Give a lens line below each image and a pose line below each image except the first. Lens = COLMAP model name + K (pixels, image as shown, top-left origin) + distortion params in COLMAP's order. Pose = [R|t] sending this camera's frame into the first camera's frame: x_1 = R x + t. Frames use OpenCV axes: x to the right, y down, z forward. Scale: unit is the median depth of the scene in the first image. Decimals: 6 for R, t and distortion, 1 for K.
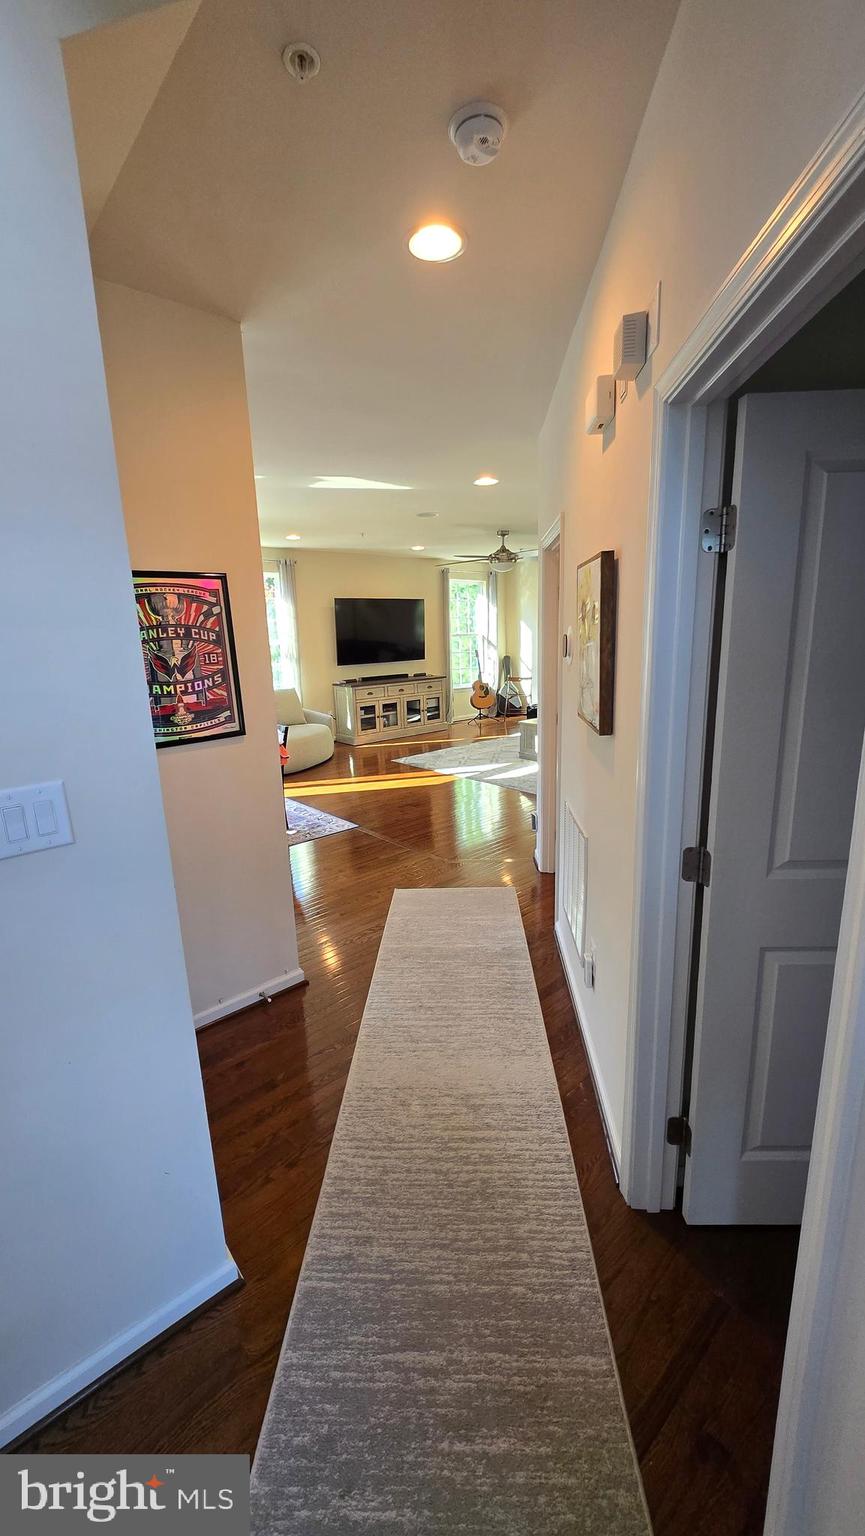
lens RADIAL K [[598.5, 0, 444.6], [0, 598.5, 764.1], [0, 0, 1]] dist [-0.002642, -0.000989]
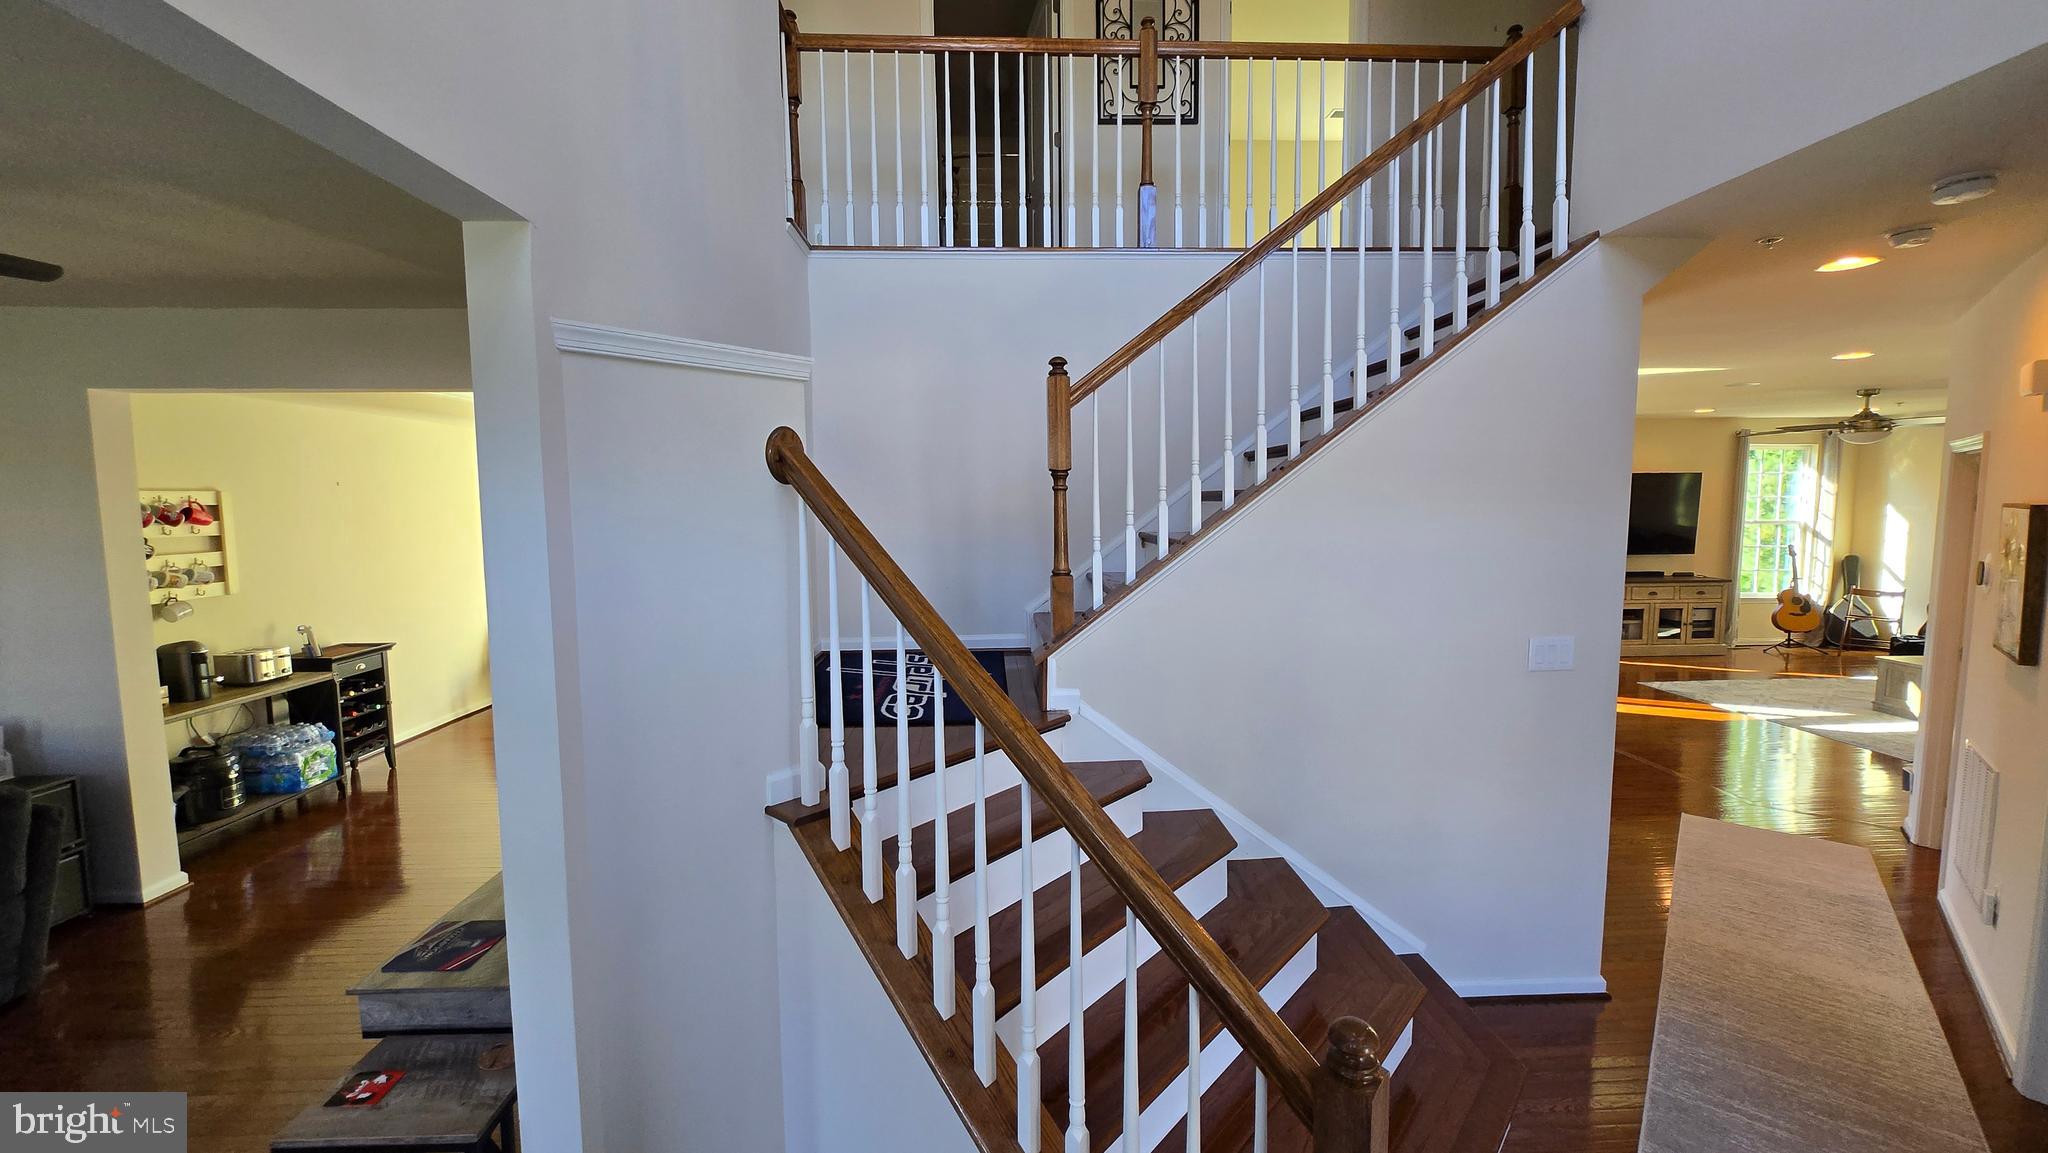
lens RADIAL K [[798.0, 0, 1027.0], [0, 798.0, 567.6], [0, 0, 1]] dist [-0.002642, -0.000989]
pose [[0.771431, 0.080377, -0.631216, -0.051124], [-0.155743, 0.985668, -0.064828, 0.032786], [0.616959, 0.148318, 0.772893, -0.270522]]
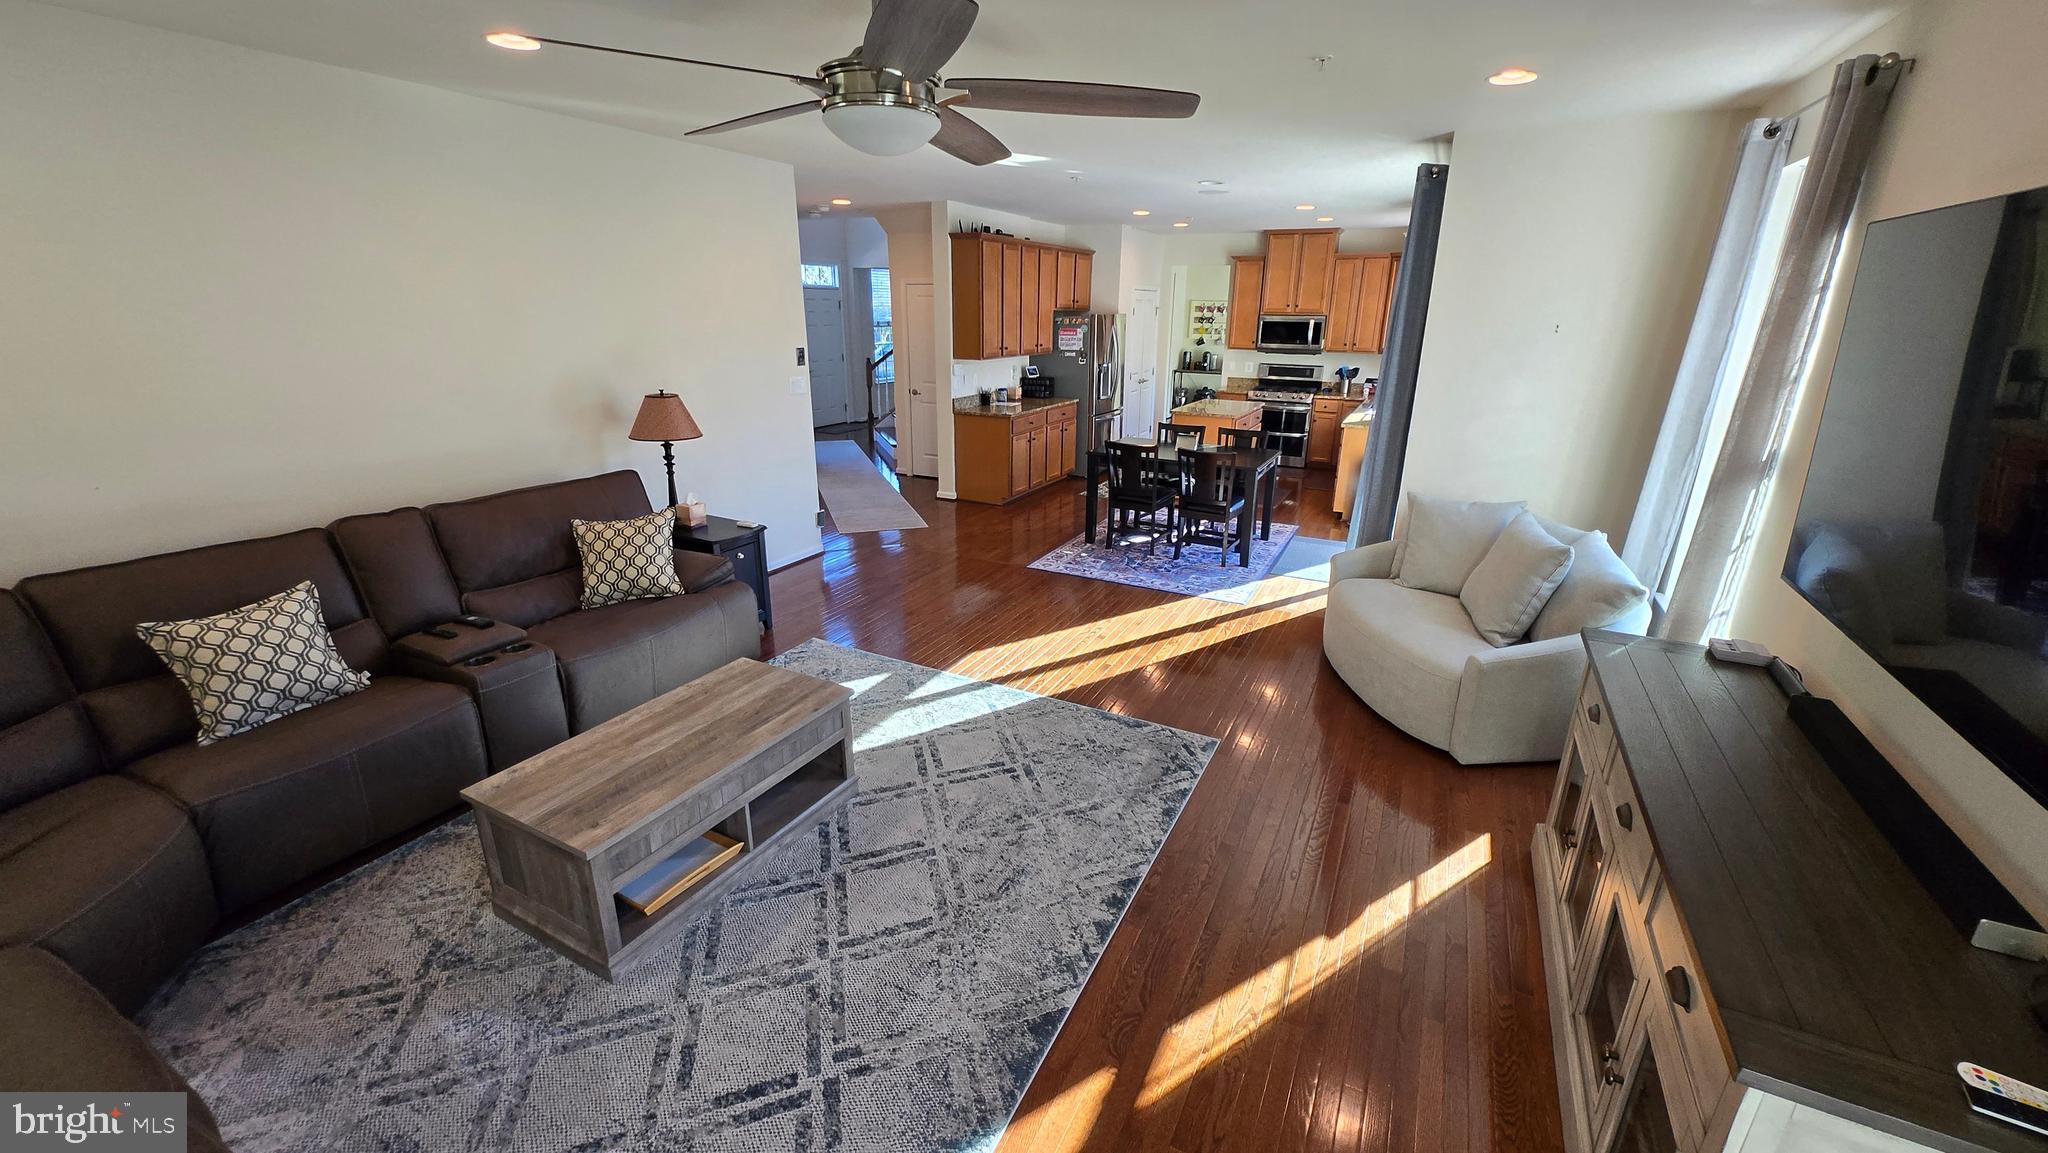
lens RADIAL K [[798.2, 0, 1023.4], [0, 798.2, 567.6], [0, 0, 1]] dist [-0.007412, -0.000433]
pose [[-0.934788, 0.130334, -0.330431, 0.144297], [-0.060719, 0.857927, 0.510171, -0.285948], [0.349978, 0.496966, -0.794066, 1.116873]]
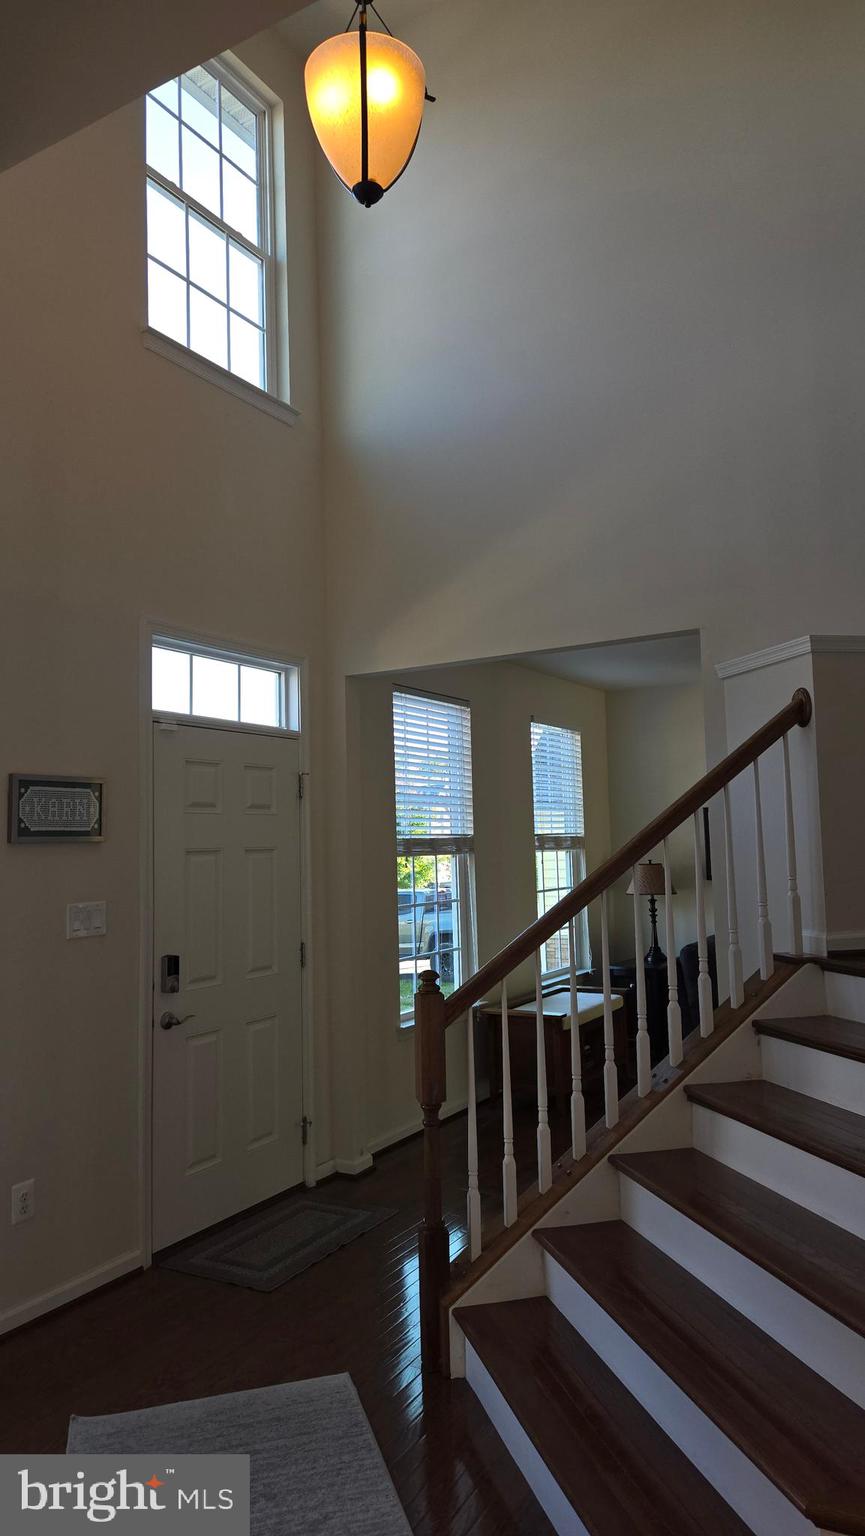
lens RADIAL K [[1018.6, 0, 432.5], [0, 1018.6, 768.0], [0, 0, 1]] dist [0.087485, -0.094854]
pose [[-0.955211, 0.024768, -0.294889, 0.017637], [-0.021940, 0.987821, 0.154038, -0.042519], [0.295113, 0.153608, -0.943034, 0.196672]]
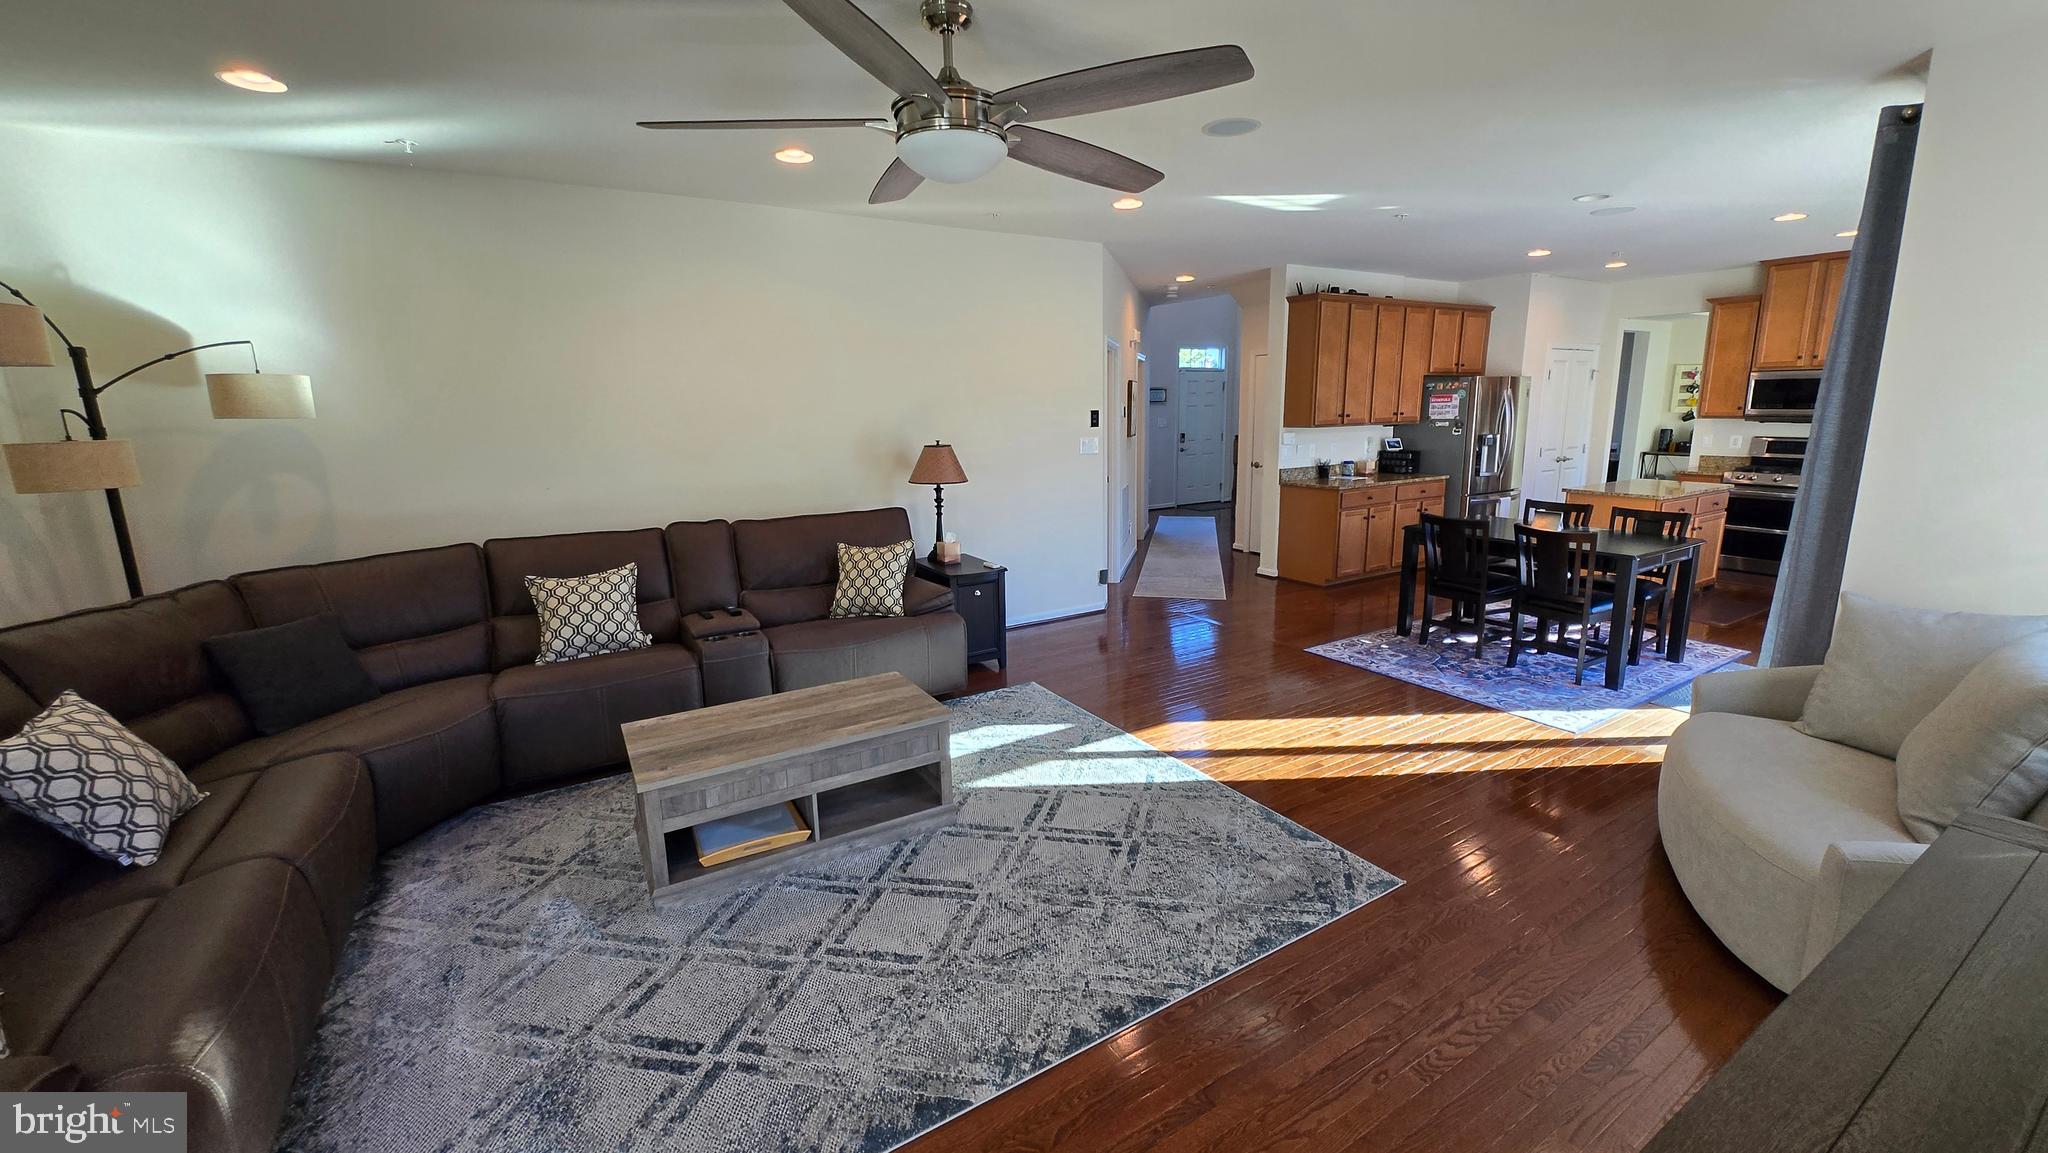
lens RADIAL K [[797.4, 0, 1023.0], [0, 797.4, 566.7], [0, 0, 1]] dist [0.001224, -0.004426]
pose [[-0.981806, 0.010665, 0.189588, 0.008656], [0.087230, 0.912171, 0.400418, -0.252636], [-0.168667, 0.409670, -0.896505, 1.120736]]
